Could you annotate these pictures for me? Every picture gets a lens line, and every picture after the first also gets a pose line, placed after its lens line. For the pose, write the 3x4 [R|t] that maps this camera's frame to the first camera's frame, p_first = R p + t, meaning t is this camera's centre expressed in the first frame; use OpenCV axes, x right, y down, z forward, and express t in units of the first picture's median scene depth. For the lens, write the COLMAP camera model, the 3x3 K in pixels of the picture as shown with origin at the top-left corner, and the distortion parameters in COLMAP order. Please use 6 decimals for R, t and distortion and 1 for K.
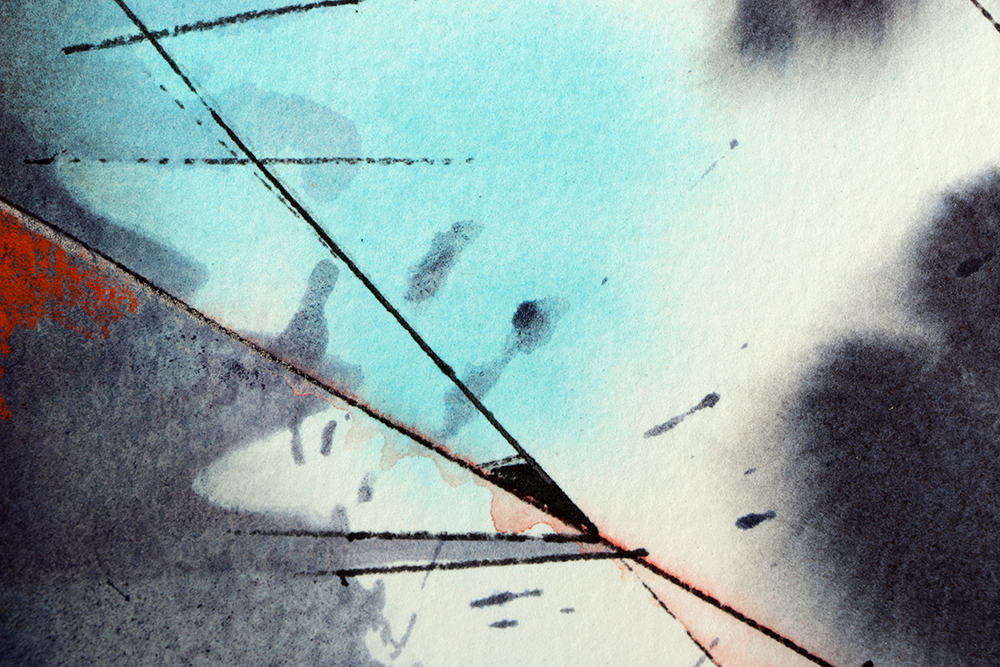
lens RADIAL K [[6271.3, 0, 499.4], [0, 6271.3, 334.0], [0, 0, 1]] dist [1.227940, 0.000000]
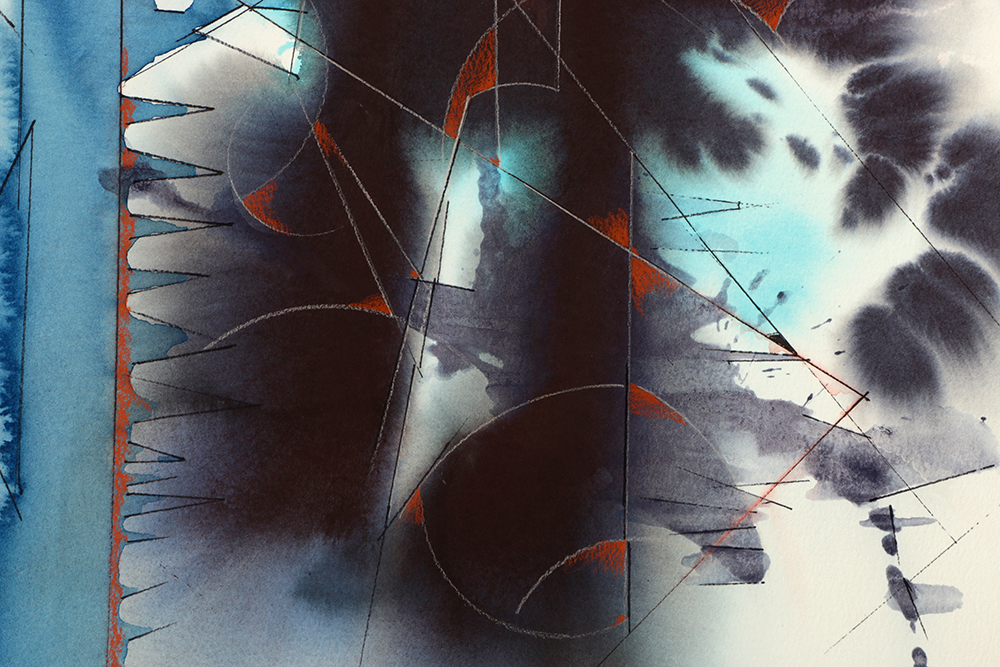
lens RADIAL K [[2325.4, 0, 502.6], [0, 2325.4, 334.6], [0, 0, 1]] dist [0.329815, 0.000000]
pose [[0.993461, 0.052155, -0.101565, -0.018085], [-0.048393, 0.998060, 0.039160, -0.026396], [0.103410, -0.033989, 0.994058, -0.415818]]
